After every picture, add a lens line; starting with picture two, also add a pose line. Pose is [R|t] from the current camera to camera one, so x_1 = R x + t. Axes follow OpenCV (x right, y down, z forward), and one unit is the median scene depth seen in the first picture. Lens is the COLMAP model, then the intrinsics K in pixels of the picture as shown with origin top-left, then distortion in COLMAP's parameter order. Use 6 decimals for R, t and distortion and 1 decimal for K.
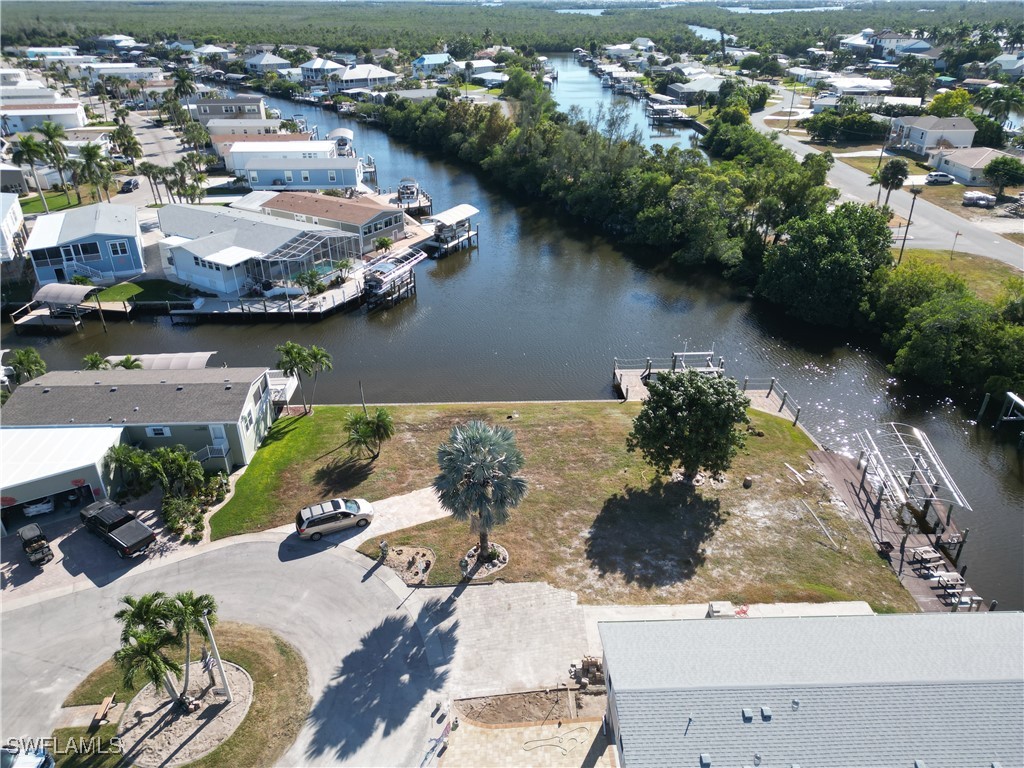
lens RADIAL K [[715.8, 0, 510.6], [0, 715.8, 381.3], [0, 0, 1]] dist [0.068778, -0.060908]
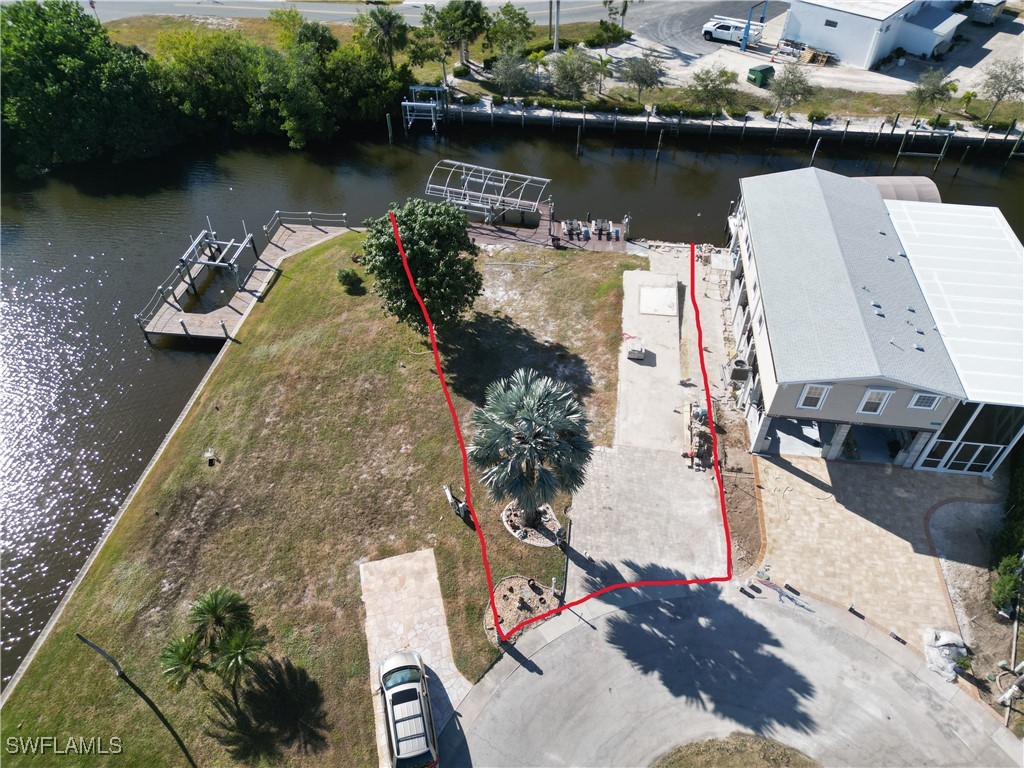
lens RADIAL K [[715.8, 0, 510.6], [0, 715.8, 381.3], [0, 0, 1]] dist [0.068778, -0.060908]
pose [[0.166099, -0.695195, 0.699367, -0.558454], [0.472904, 0.678500, 0.562138, -0.367161], [-0.865317, 0.237363, 0.441459, 0.700956]]
